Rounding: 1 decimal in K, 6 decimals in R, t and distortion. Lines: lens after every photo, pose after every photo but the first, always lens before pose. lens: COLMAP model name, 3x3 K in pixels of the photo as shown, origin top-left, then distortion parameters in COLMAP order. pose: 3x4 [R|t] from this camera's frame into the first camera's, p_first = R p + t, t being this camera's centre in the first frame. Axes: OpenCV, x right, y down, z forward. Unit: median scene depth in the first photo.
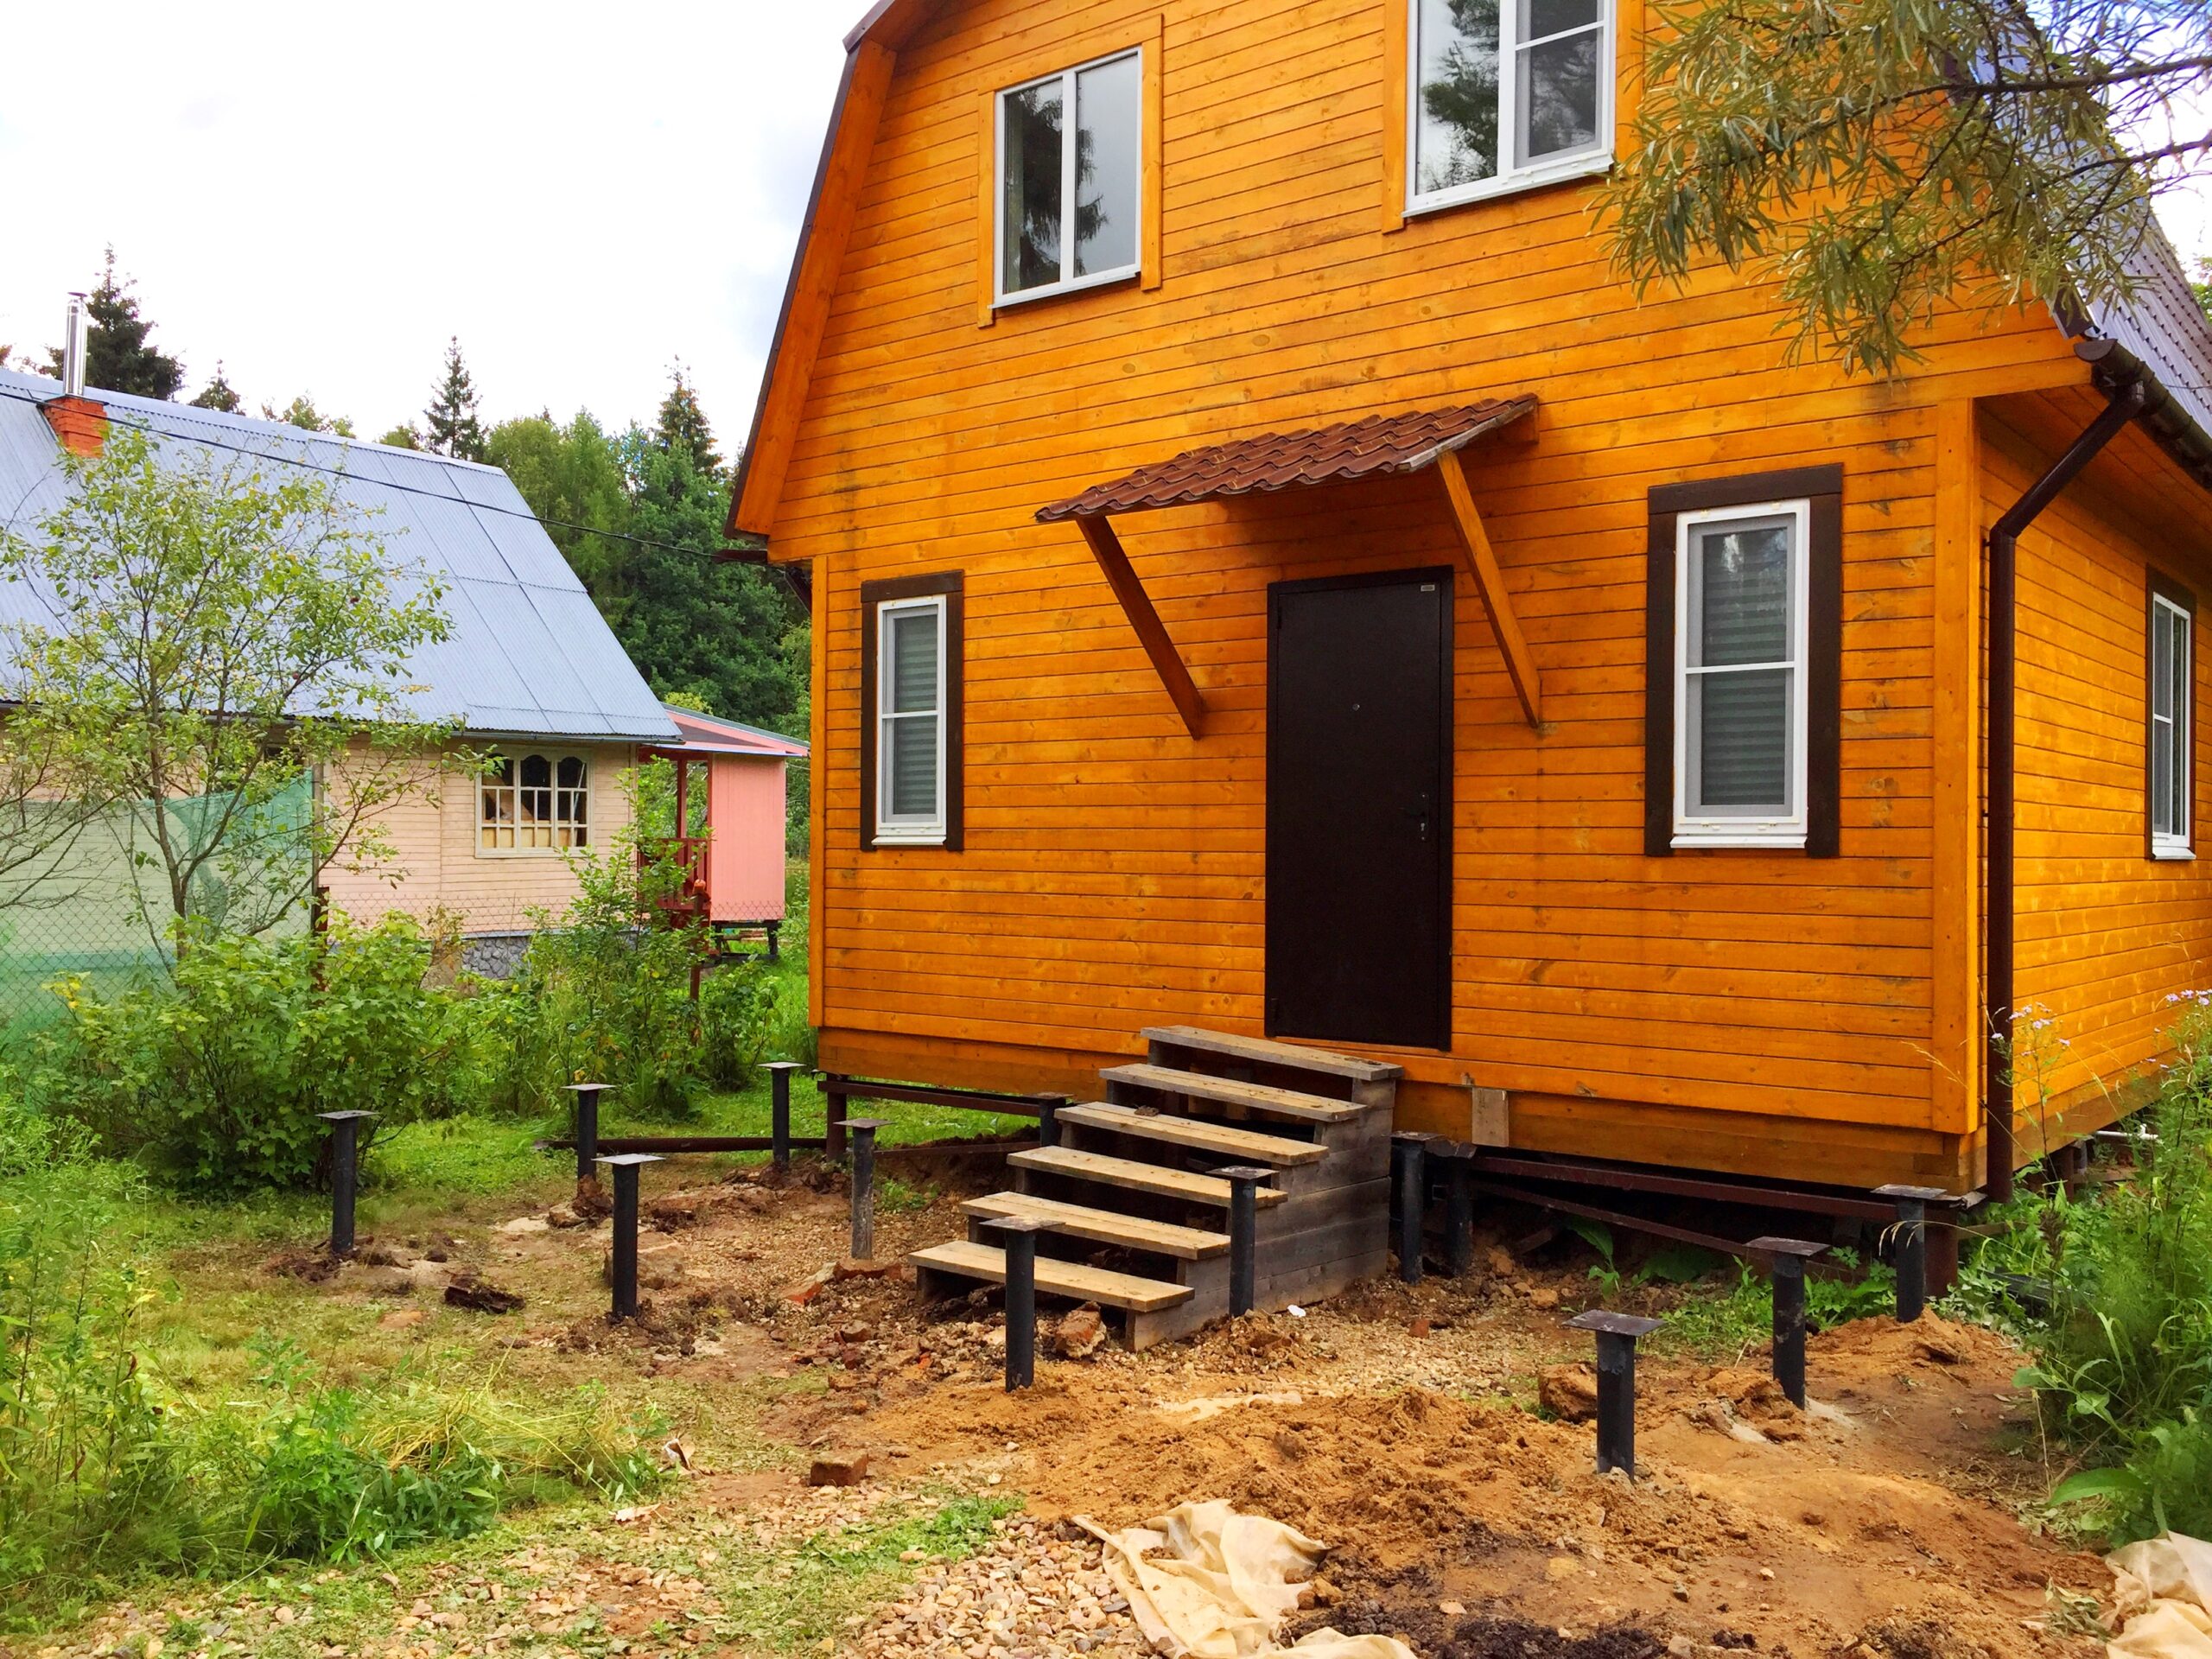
lens RADIAL K [[1876.5, 0, 1106.9], [0, 1876.5, 827.6], [0, 0, 1]] dist [0.016276, -0.002343]
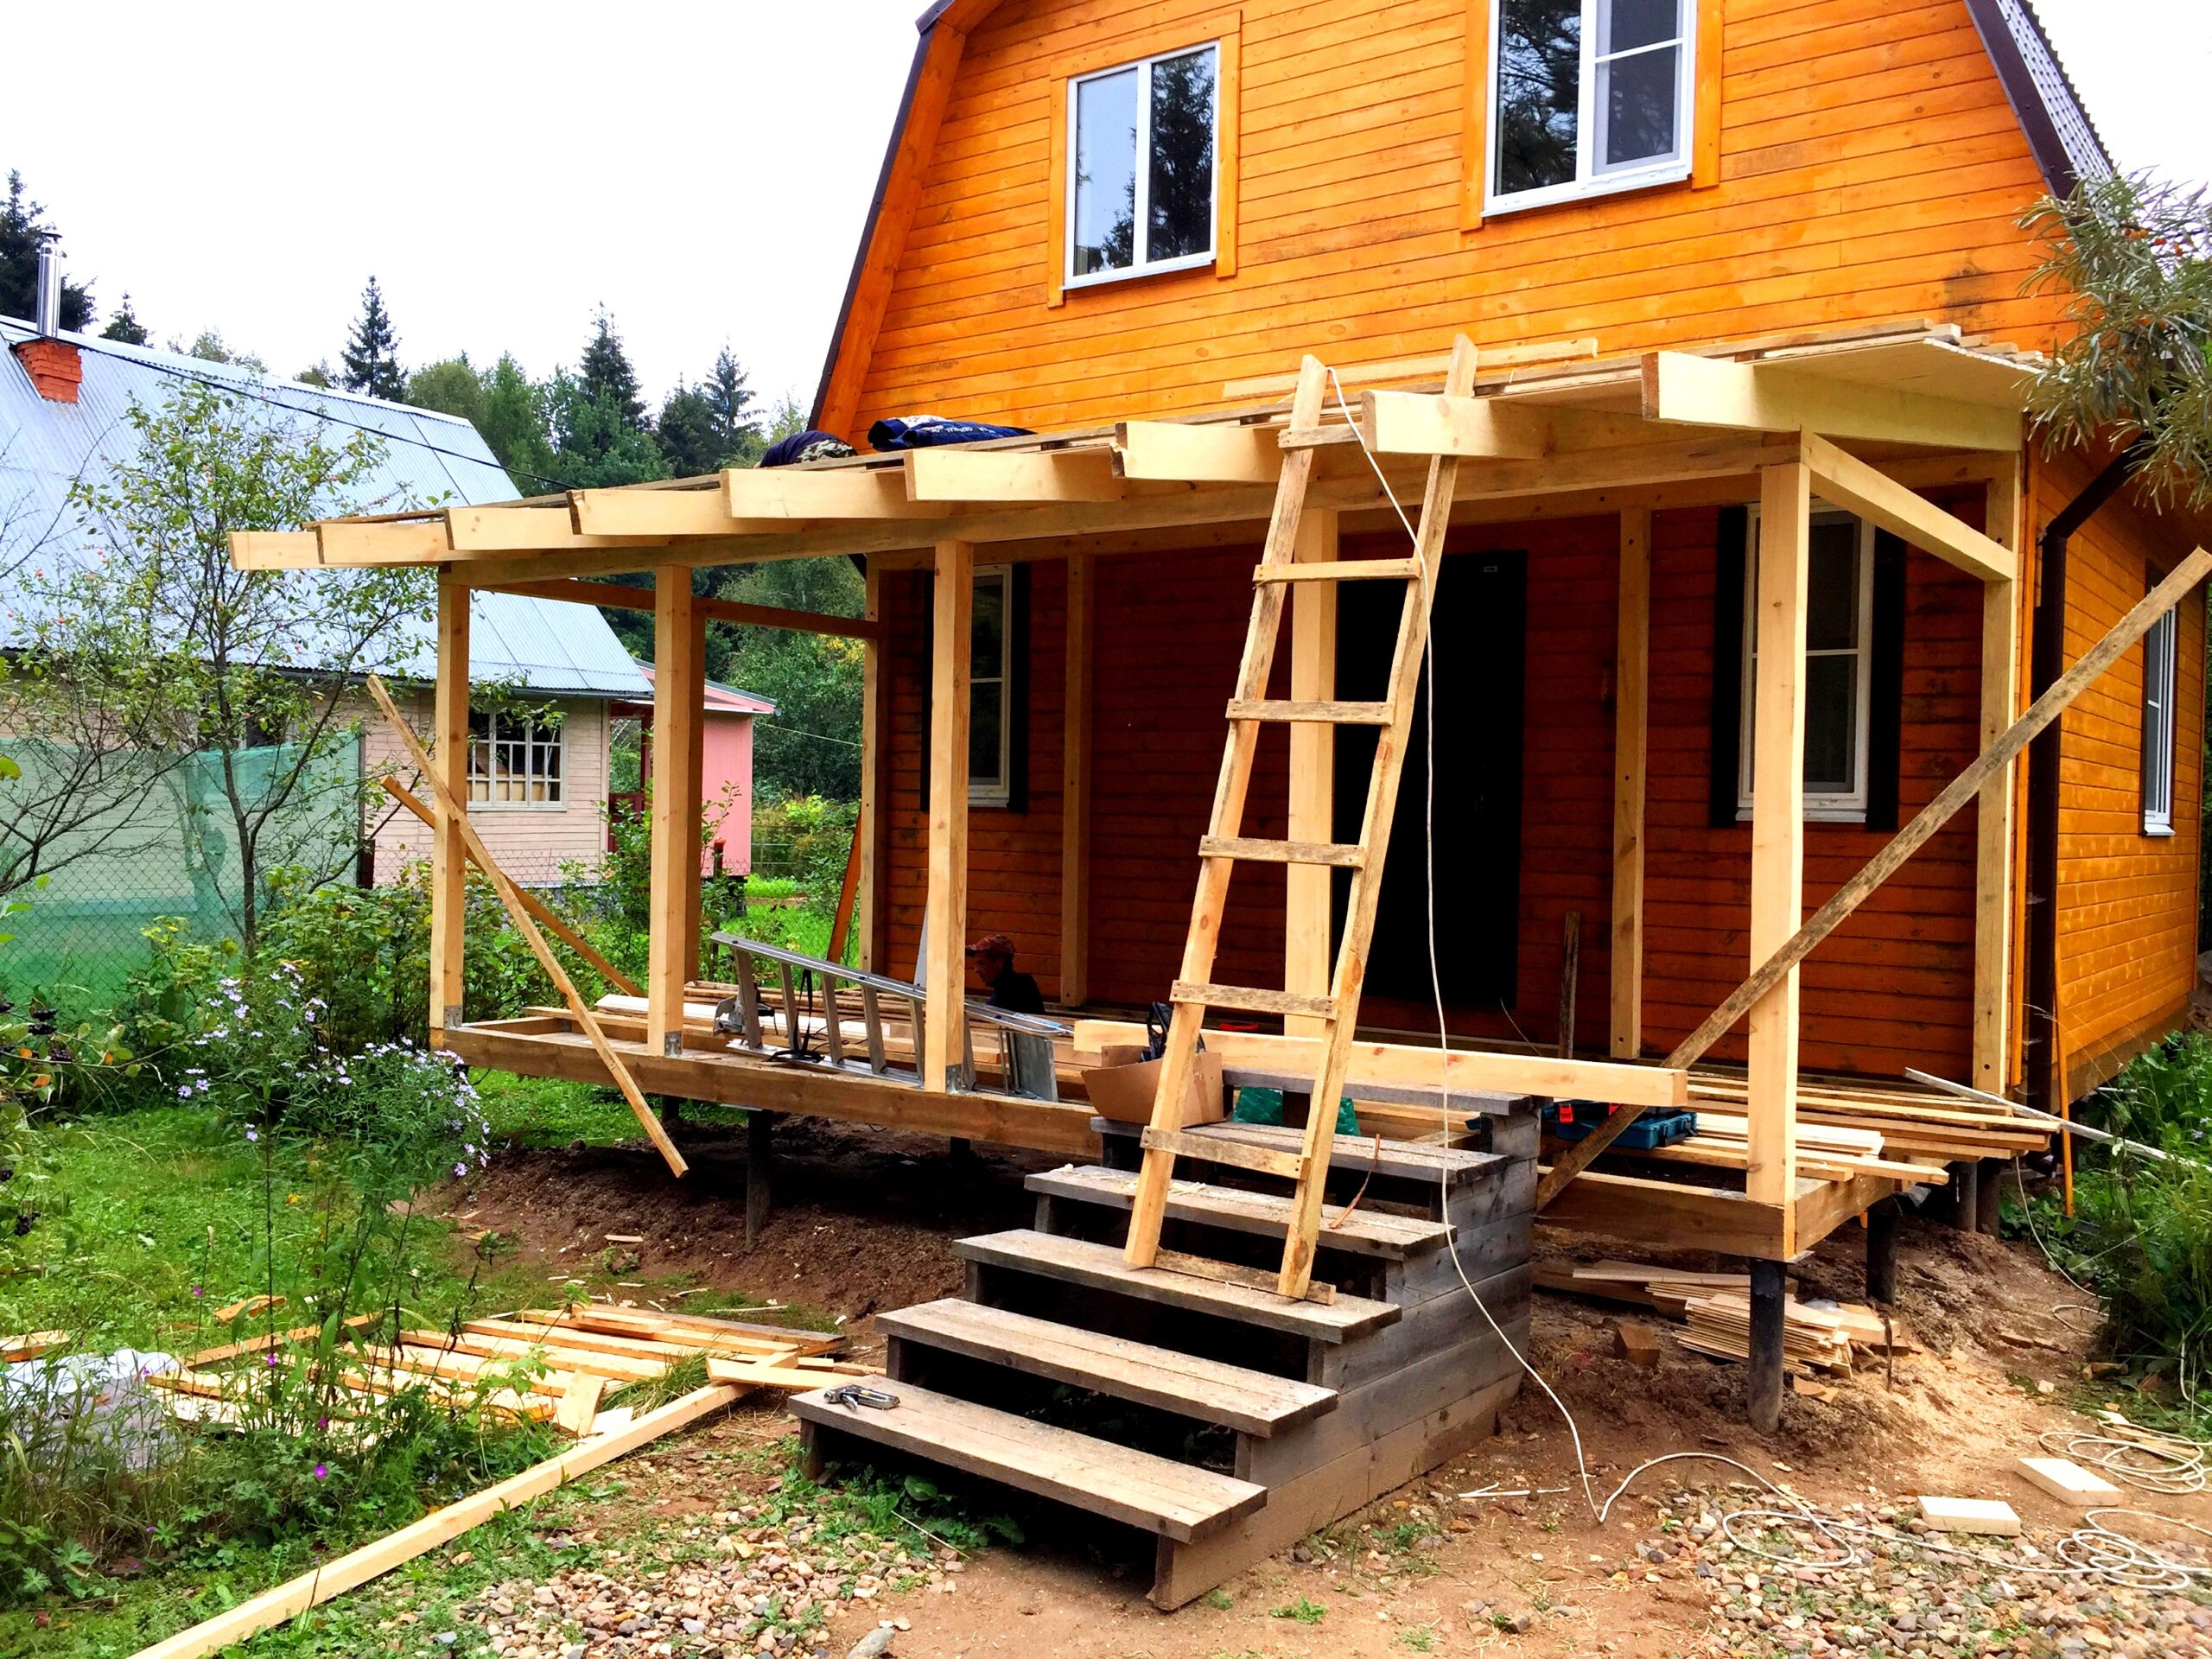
lens RADIAL K [[1876.5, 0, 1104.5], [0, 1876.5, 836.8], [0, 0, 1]] dist [0.016276, -0.002343]
pose [[0.998977, 0.012532, 0.043460, -0.073581], [-0.013668, 0.999570, 0.025927, -0.001914], [-0.043116, -0.026494, 0.998719, -0.040024]]
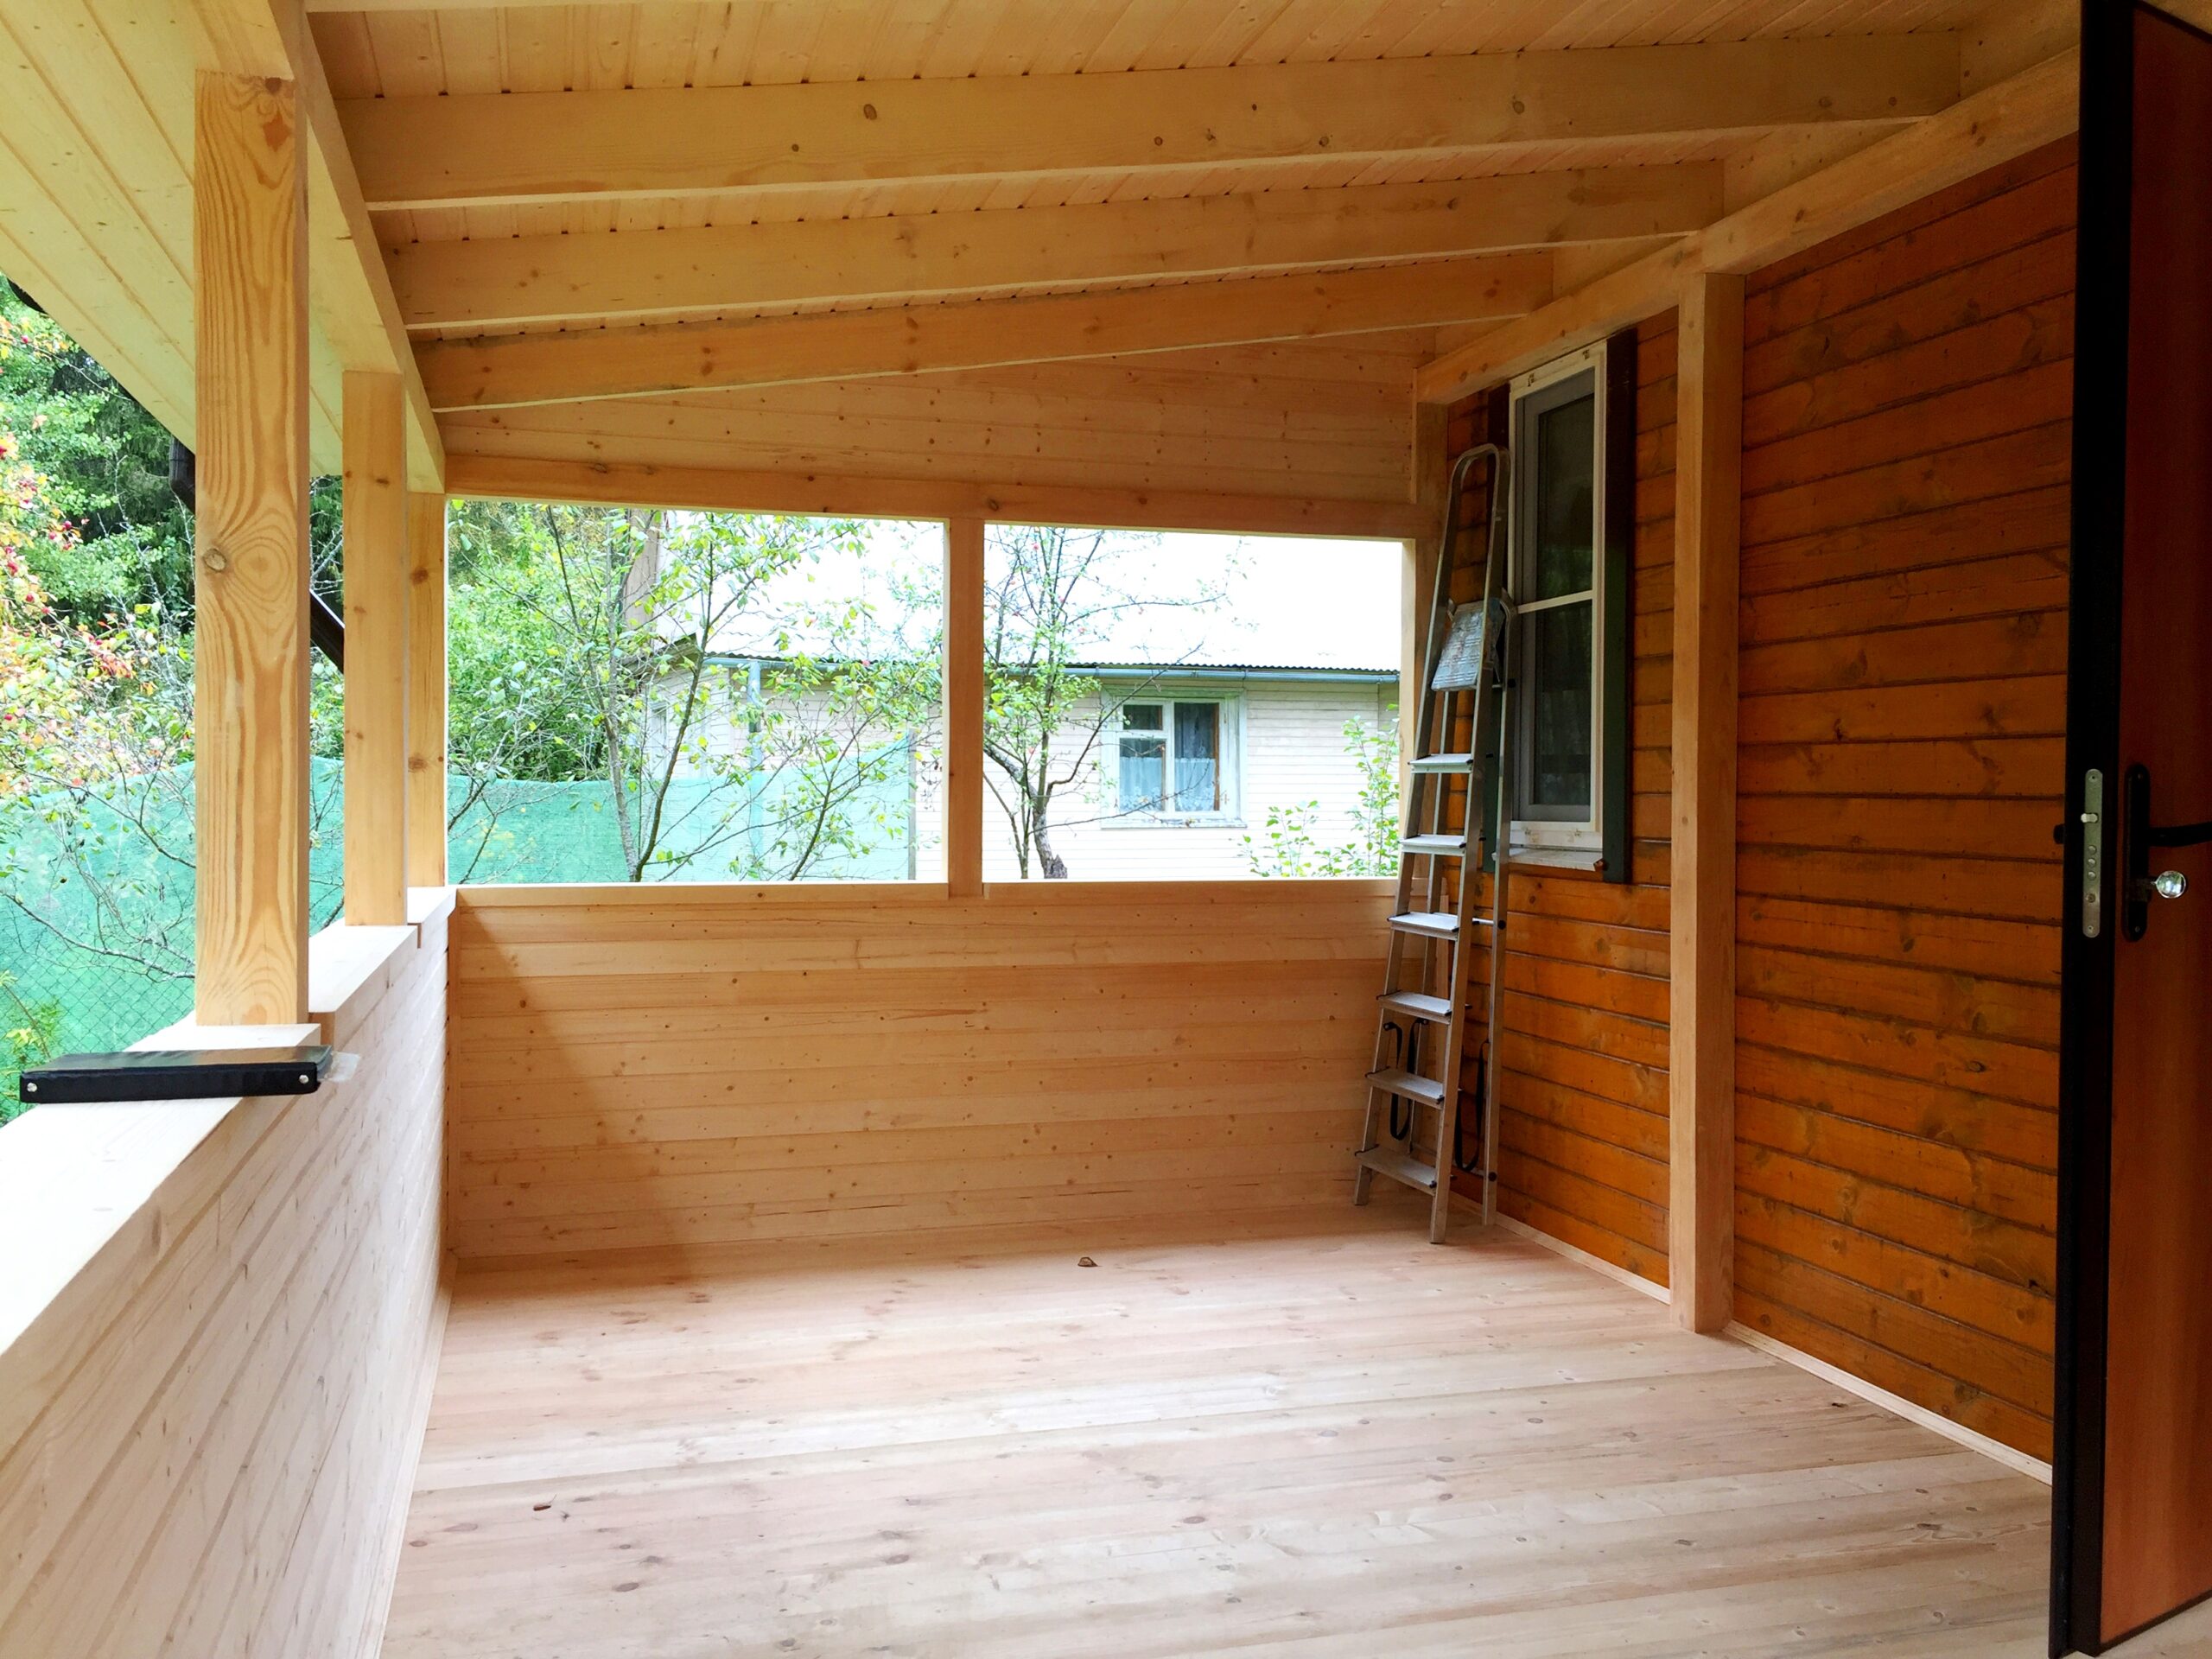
lens RADIAL K [[1876.5, 0, 1103.9], [0, 1876.5, 827.9], [0, 0, 1]] dist [0.016276, -0.002343]
pose [[0.818738, 0.007256, -0.574122, 0.080042], [0.010183, 0.999579, 0.027155, -0.015034], [0.574078, -0.028079, 0.818319, 0.508572]]
